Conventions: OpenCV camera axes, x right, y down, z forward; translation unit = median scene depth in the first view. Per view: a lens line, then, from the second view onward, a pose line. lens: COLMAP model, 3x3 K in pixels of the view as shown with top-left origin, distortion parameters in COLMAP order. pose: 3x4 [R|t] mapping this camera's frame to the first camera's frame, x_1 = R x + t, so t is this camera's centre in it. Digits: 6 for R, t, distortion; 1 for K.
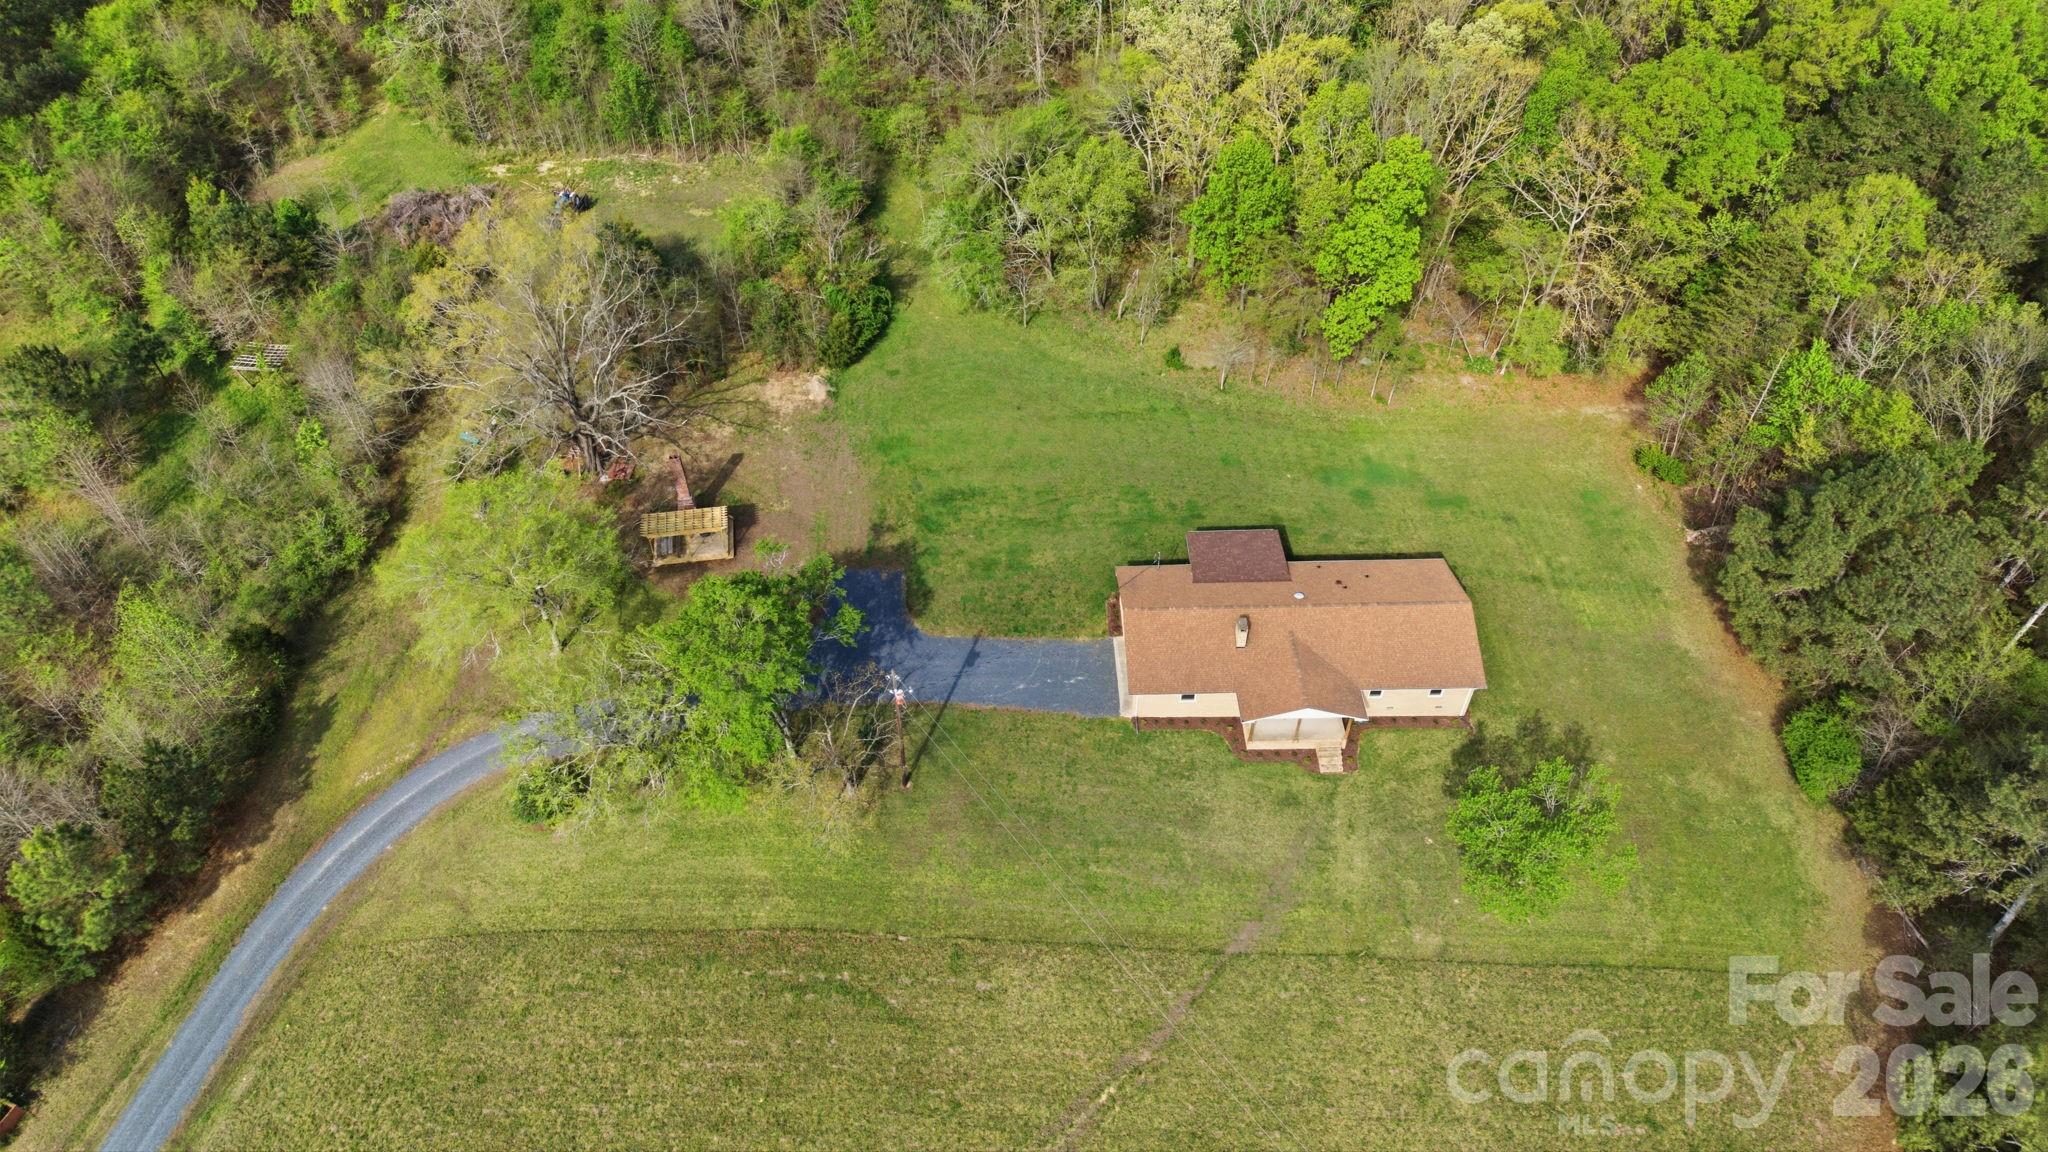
lens RADIAL K [[1398.2, 0, 1024.0], [0, 1398.2, 576.0], [0, 0, 1]] dist [0.019121, 0.000483]
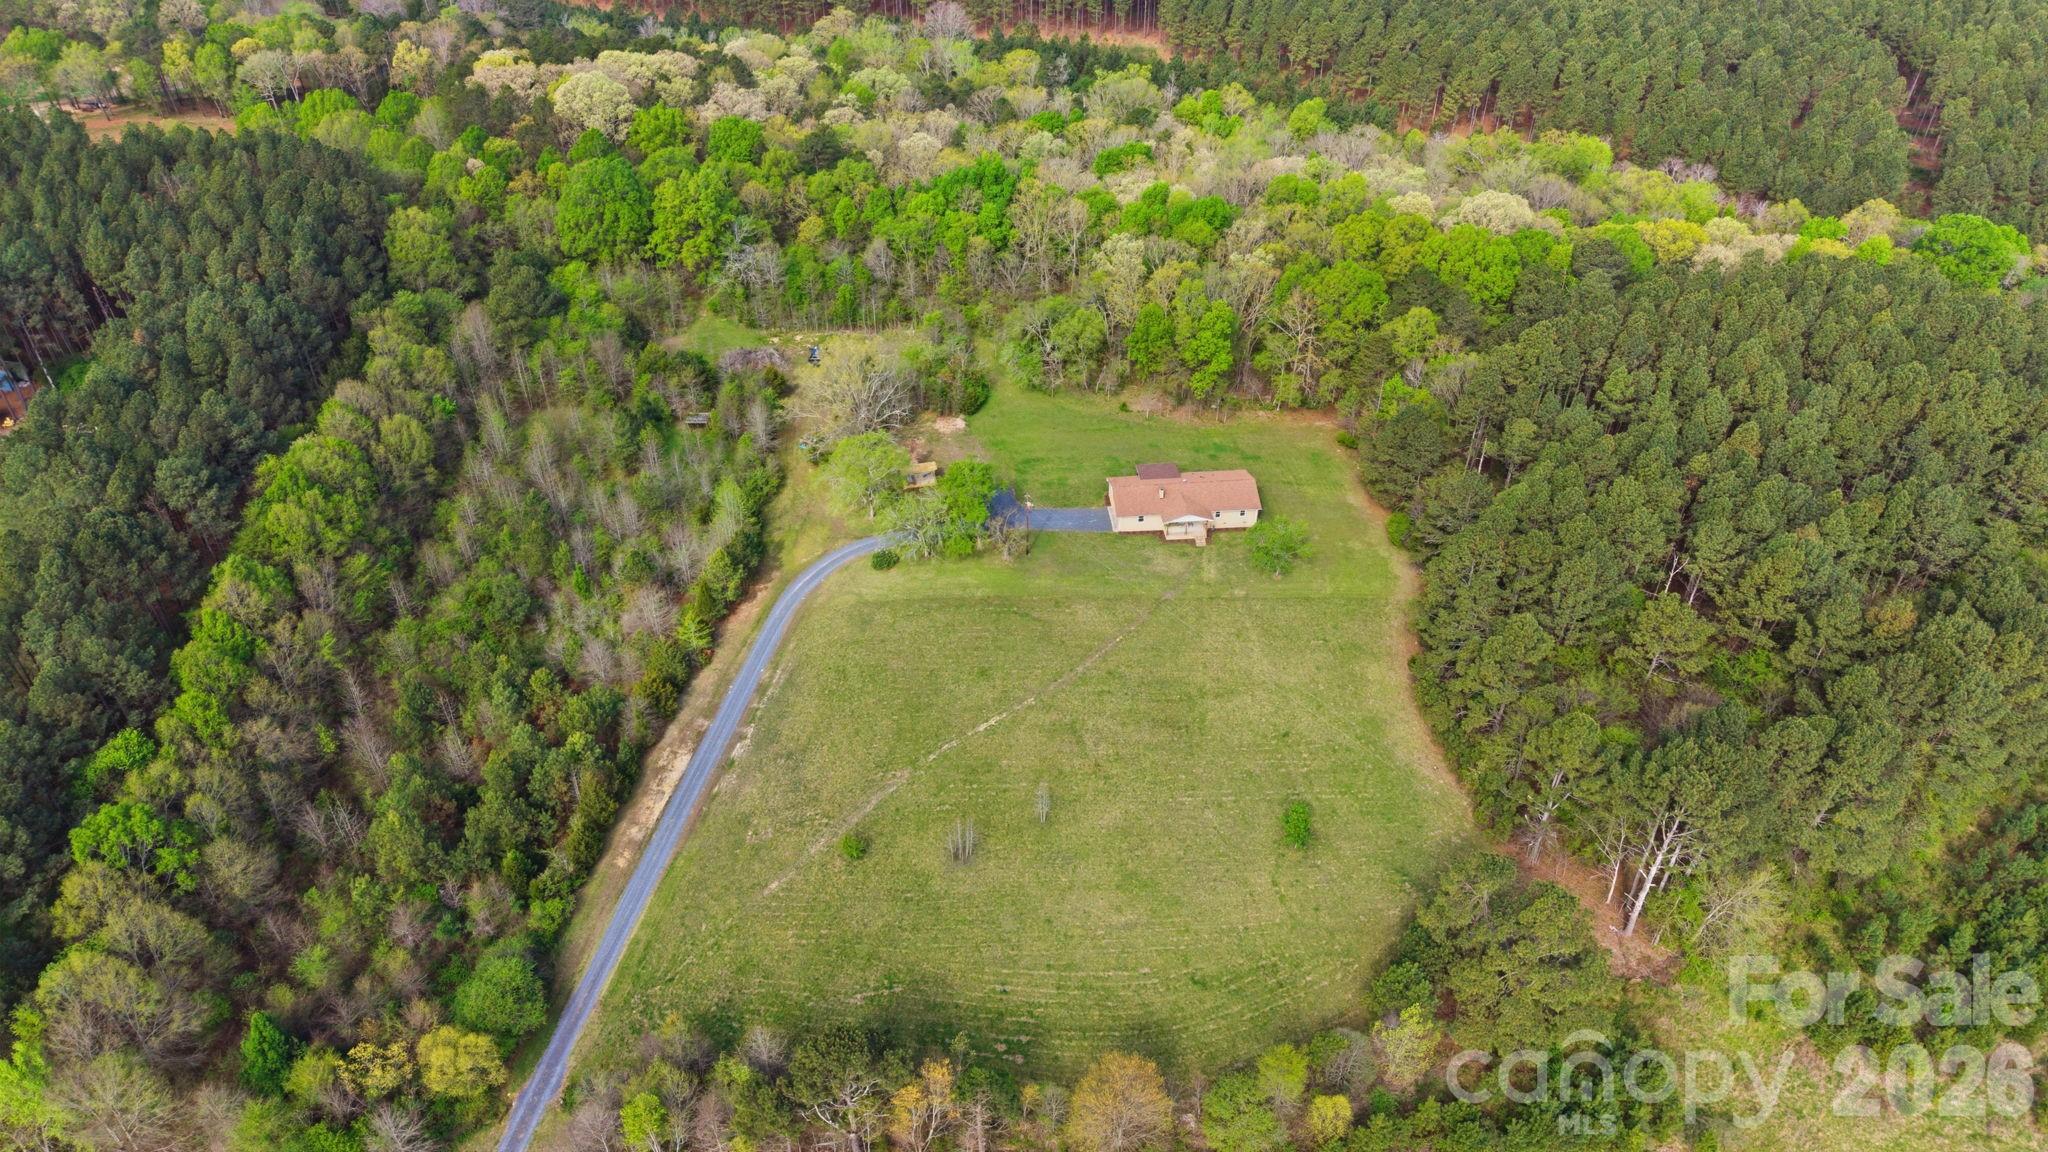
lens RADIAL K [[1468.3, 0, 1024.0], [0, 1468.3, 576.0], [0, 0, 1]] dist [0.183967, -0.102425]
pose [[0.997757, -0.038081, 0.055058, -0.214118], [0.047465, 0.982396, -0.180679, 0.594814], [-0.047208, 0.182887, 0.982000, -1.383704]]
